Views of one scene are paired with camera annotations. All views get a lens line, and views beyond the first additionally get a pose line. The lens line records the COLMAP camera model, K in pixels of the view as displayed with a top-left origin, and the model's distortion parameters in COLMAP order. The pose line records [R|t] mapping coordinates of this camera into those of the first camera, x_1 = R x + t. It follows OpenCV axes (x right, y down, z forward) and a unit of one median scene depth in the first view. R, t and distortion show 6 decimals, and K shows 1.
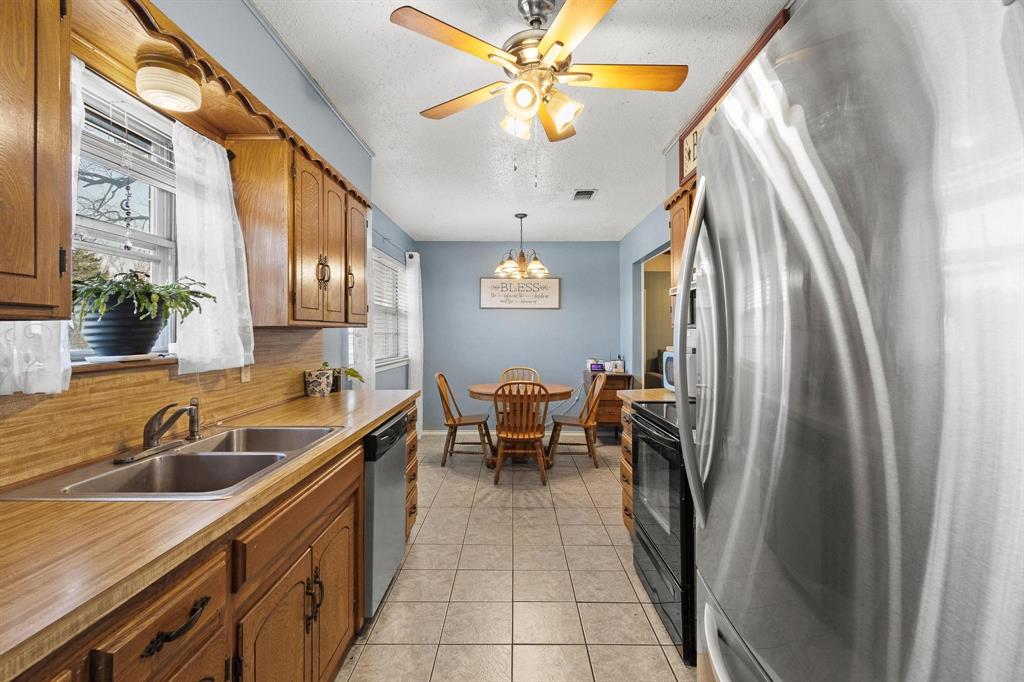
lens RADIAL K [[473.6, 0, 510.2], [0, 473.6, 334.7], [0, 0, 1]] dist [0.002120, -0.000281]
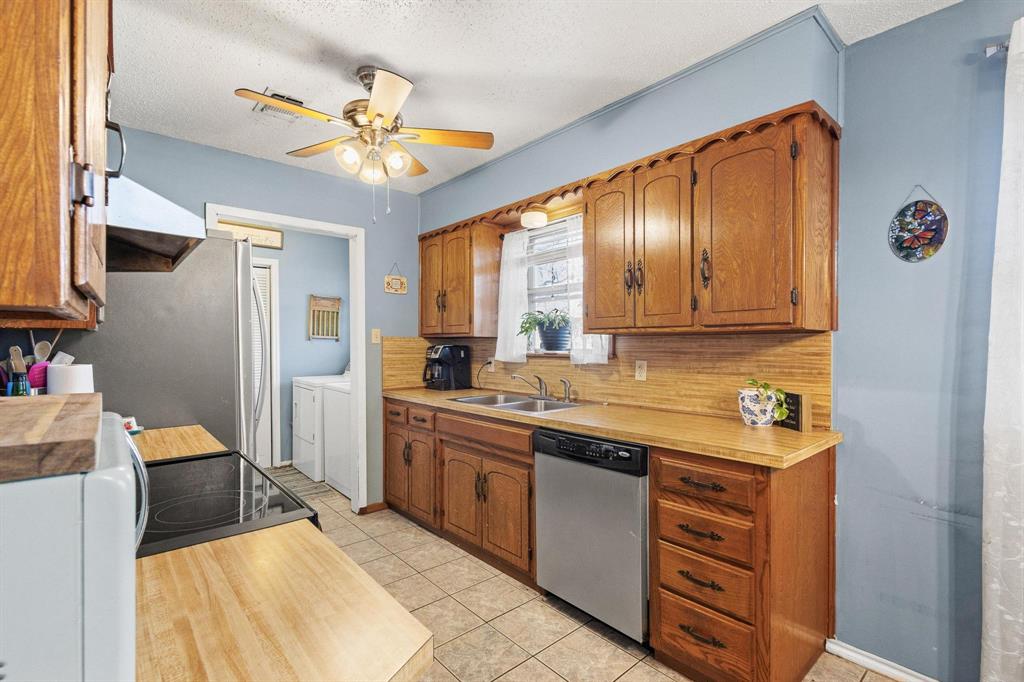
lens RADIAL K [[473.6, 0, 510.0], [0, 473.6, 345.8], [0, 0, 1]] dist [0.002120, -0.000281]
pose [[-0.741894, 0.005934, -0.670491, 0.239361], [-0.001777, 0.999940, 0.010816, -0.000200], [0.670514, 0.009216, -0.741839, 0.812275]]
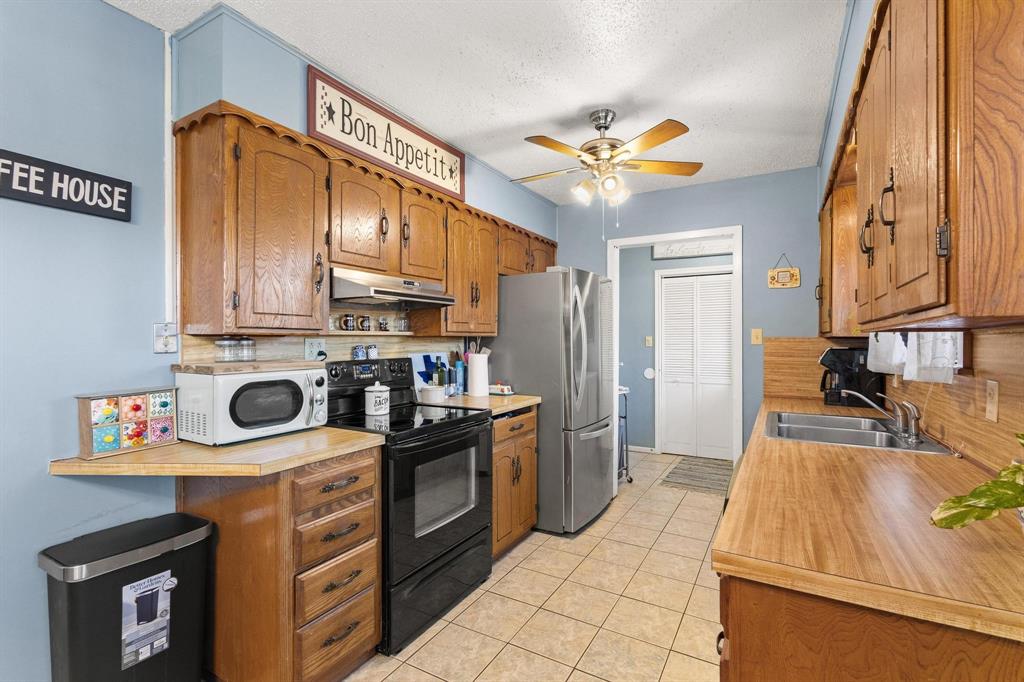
lens RADIAL K [[473.6, 0, 513.8], [0, 473.6, 338.5], [0, 0, 1]] dist [0.002120, -0.000281]
pose [[-0.876165, 0.005056, 0.481985, -0.158423], [0.004120, 0.999987, -0.003001, -0.004156], [-0.481994, -0.000644, -0.876174, 0.902915]]
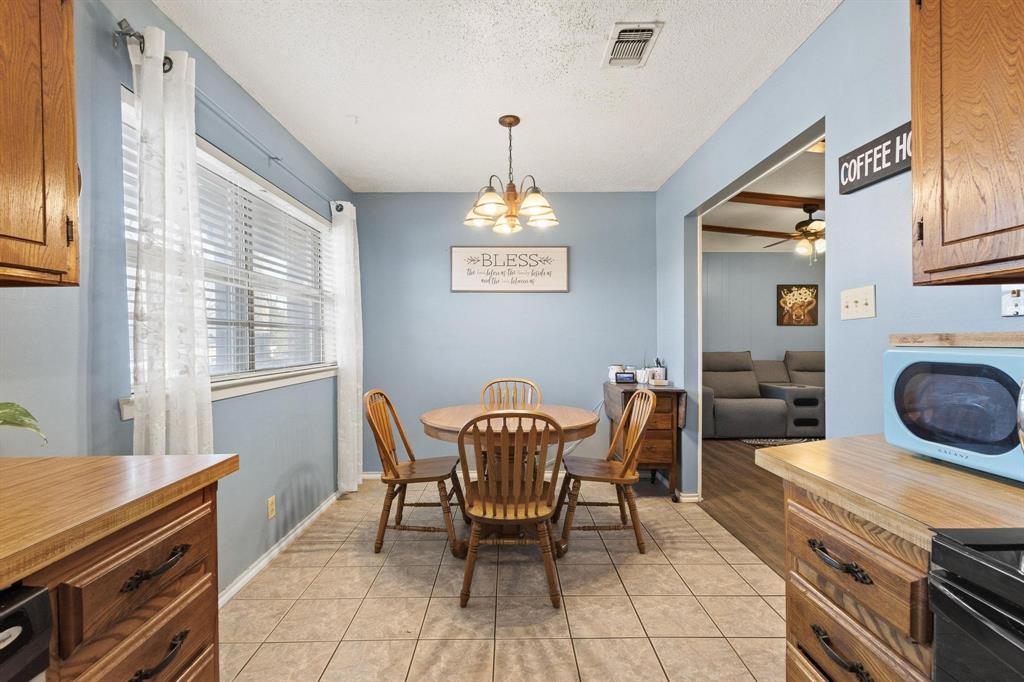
lens RADIAL K [[473.6, 0, 511.7], [0, 473.6, 341.4], [0, 0, 1]] dist [0.002120, -0.000281]
pose [[0.999797, -0.005379, 0.019432, 0.012663], [0.005346, 0.999984, 0.001750, 0.019361], [-0.019442, -0.001646, 0.999810, 0.417107]]
